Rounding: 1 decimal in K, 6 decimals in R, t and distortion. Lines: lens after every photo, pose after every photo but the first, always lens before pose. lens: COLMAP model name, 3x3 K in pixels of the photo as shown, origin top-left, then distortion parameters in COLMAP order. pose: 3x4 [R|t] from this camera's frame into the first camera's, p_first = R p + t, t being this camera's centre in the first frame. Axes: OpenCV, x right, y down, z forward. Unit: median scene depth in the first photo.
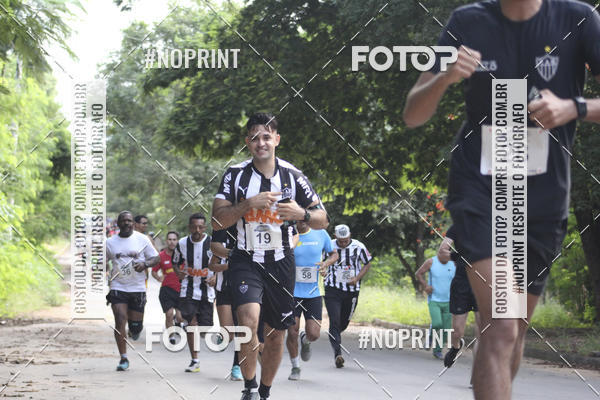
lens RADIAL K [[4069.0, 0, 322.7], [0, 4069.0, 184.0], [0, 0, 1]] dist [0.917937, 0.000000]
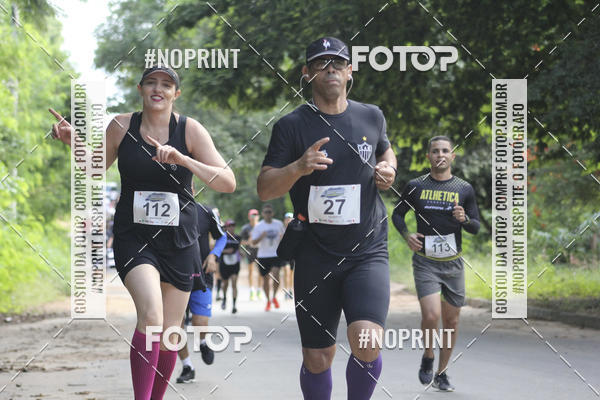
lens RADIAL K [[4069.0, 0, 300.7], [0, 4069.0, 198.7], [0, 0, 1]] dist [0.917937, 0.000000]
pose [[0.998769, -0.043409, -0.023998, 0.002244], [0.043952, 0.998779, 0.022560, -0.006616], [0.022990, -0.023587, 0.999457, 0.165770]]
